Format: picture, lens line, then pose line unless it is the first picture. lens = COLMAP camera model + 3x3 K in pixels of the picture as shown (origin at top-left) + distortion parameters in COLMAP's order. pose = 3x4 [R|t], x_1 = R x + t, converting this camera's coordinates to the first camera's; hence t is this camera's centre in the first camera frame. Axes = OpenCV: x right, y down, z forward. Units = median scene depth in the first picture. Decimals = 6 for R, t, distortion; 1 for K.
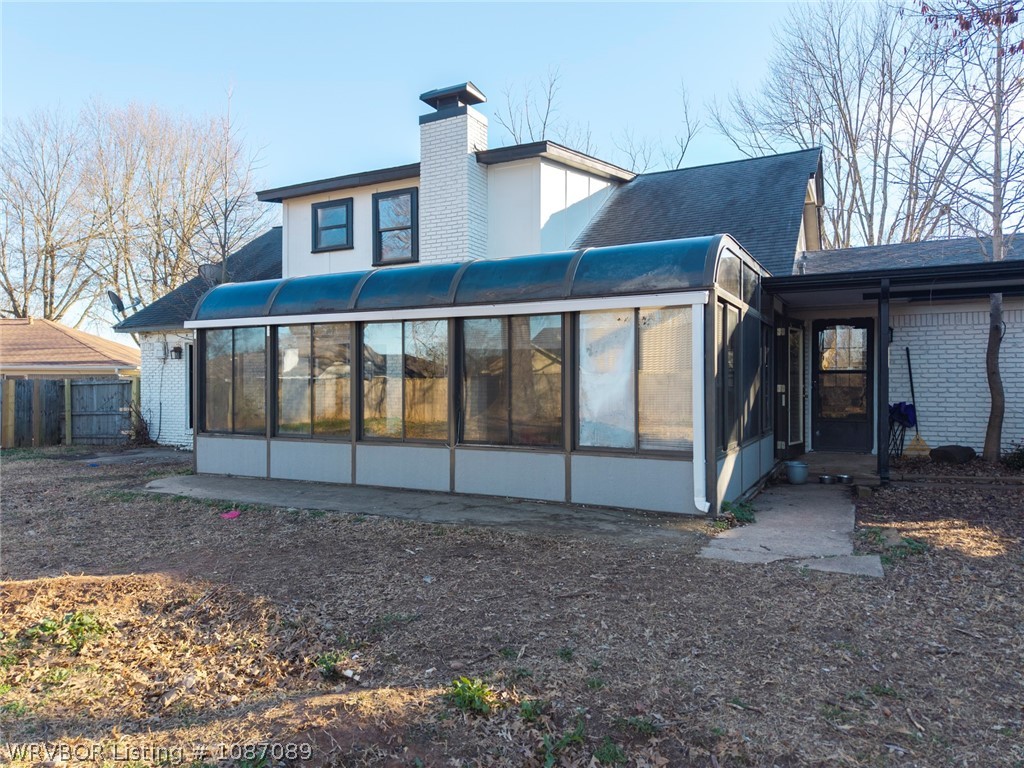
lens RADIAL K [[700.2, 0, 512.0], [0, 700.2, 384.0], [0, 0, 1]] dist [0.004829, 0.000173]
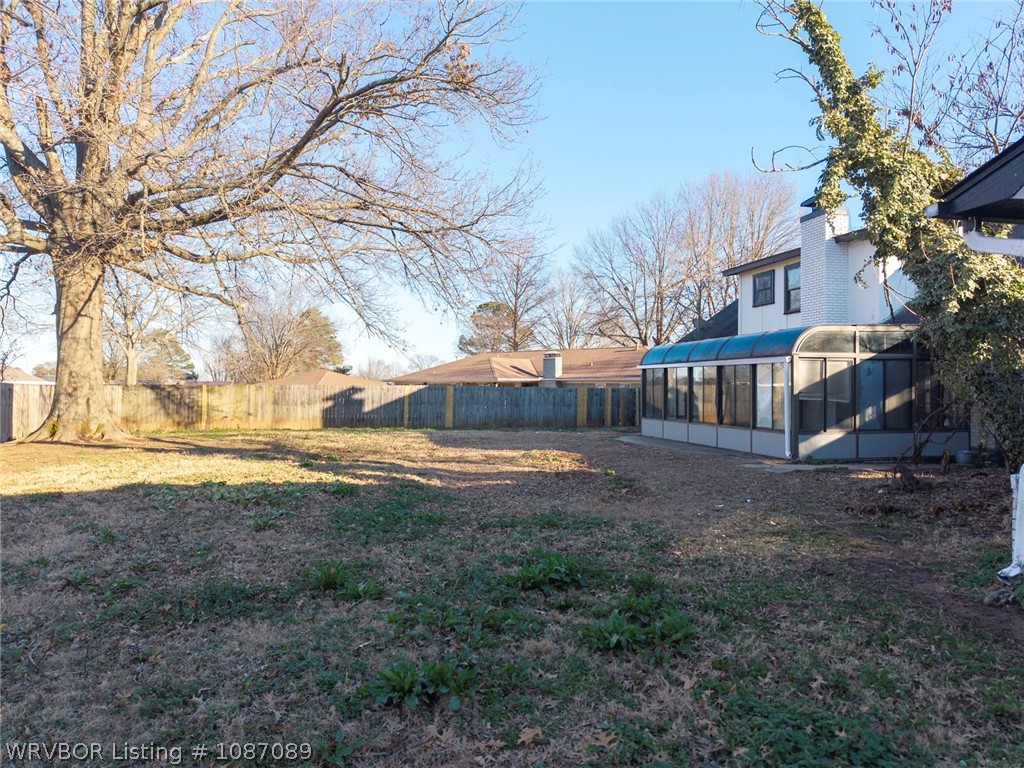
lens RADIAL K [[700.2, 0, 512.0], [0, 700.2, 384.0], [0, 0, 1]] dist [0.004829, 0.000173]
pose [[0.667323, -0.001756, -0.744766, 0.534887], [0.001365, 0.999998, -0.001134, -0.018453], [0.744767, -0.000260, 0.667325, -0.442410]]
